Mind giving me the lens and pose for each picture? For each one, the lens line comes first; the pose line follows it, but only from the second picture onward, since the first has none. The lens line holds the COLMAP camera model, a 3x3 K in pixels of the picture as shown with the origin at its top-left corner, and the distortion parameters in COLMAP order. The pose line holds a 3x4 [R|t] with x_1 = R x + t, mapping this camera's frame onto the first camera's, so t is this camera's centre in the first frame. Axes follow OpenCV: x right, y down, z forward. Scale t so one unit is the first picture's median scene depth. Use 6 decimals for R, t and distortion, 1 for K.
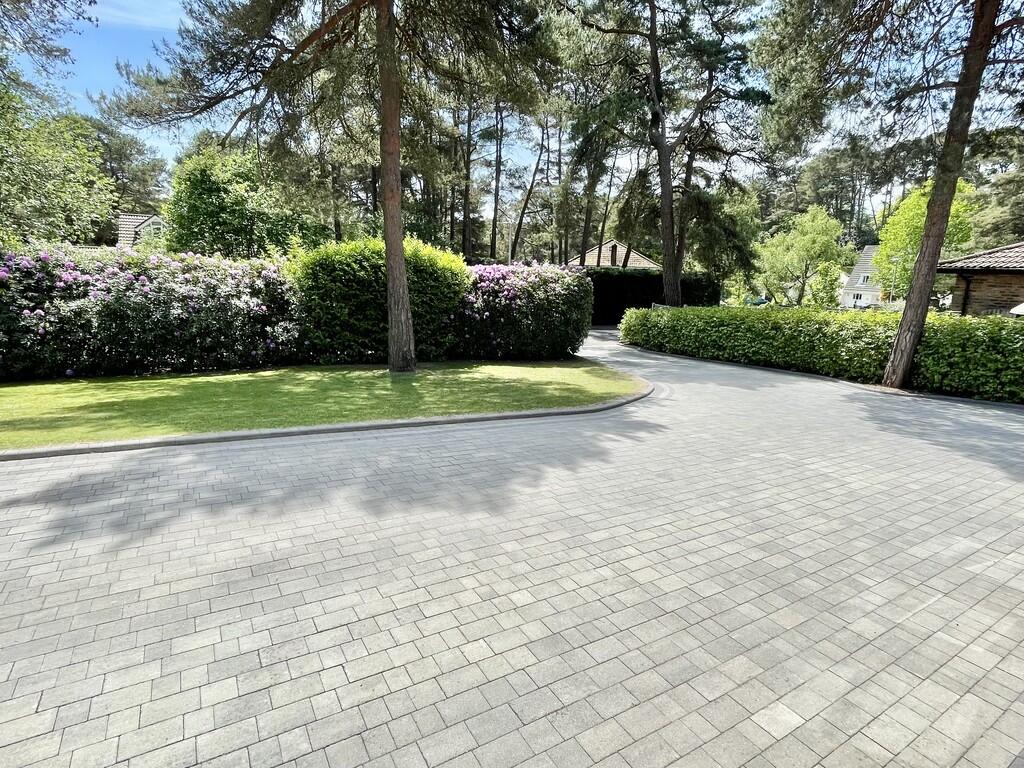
lens RADIAL K [[535.7, 0, 514.2], [0, 535.7, 387.1], [0, 0, 1]] dist [-0.004618, -0.000007]
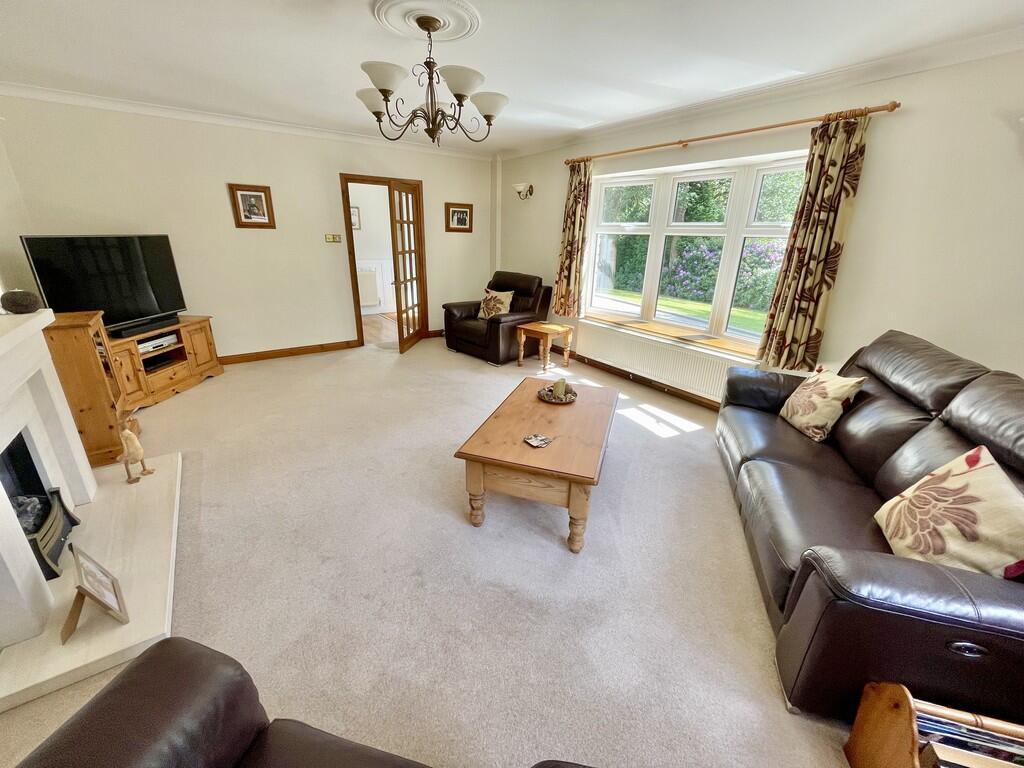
lens RADIAL K [[418.1, 0, 511.6], [0, 418.1, 387.7], [0, 0, 1]] dist [-0.001409, 0.000014]
pose [[0.073799, 0.318633, -0.945001, 0.613406], [-0.246329, 0.924048, 0.292331, 0.015438], [0.966372, 0.211208, 0.146682, -0.002878]]
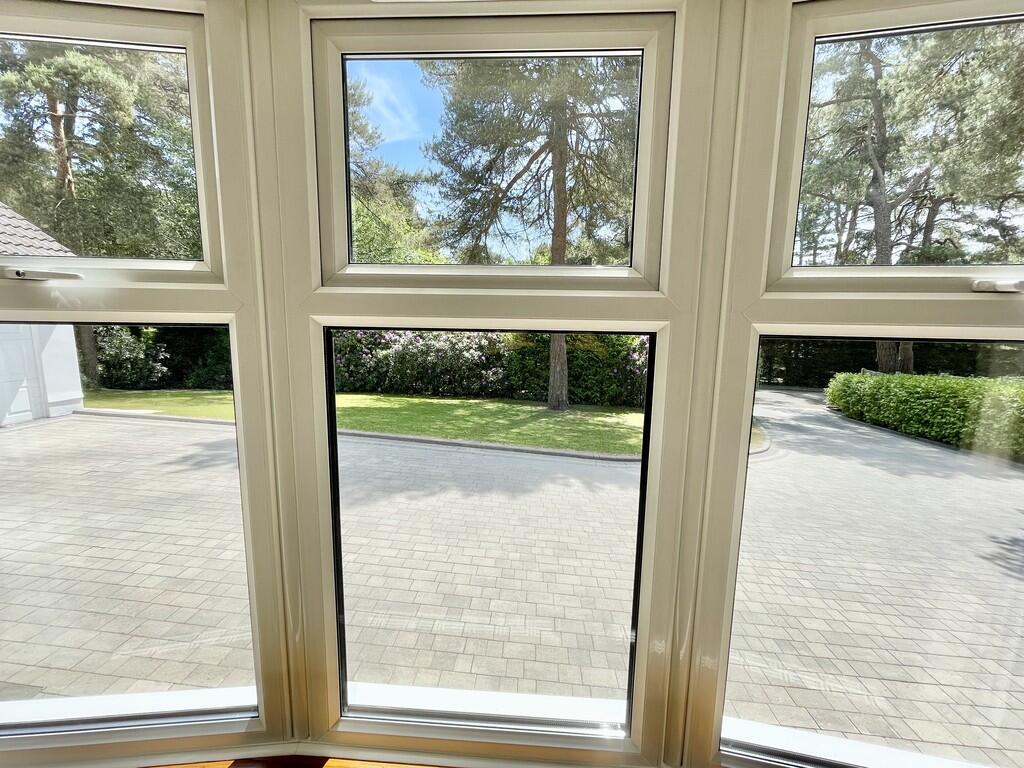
lens RADIAL K [[418.1, 0, 509.5], [0, 418.1, 381.0], [0, 0, 1]] dist [-0.001409, 0.000014]
pose [[0.812091, 0.065681, -0.579823, 0.309126], [-0.124340, 0.990303, -0.061971, -0.023706], [0.570130, 0.122421, 0.812382, 0.112255]]
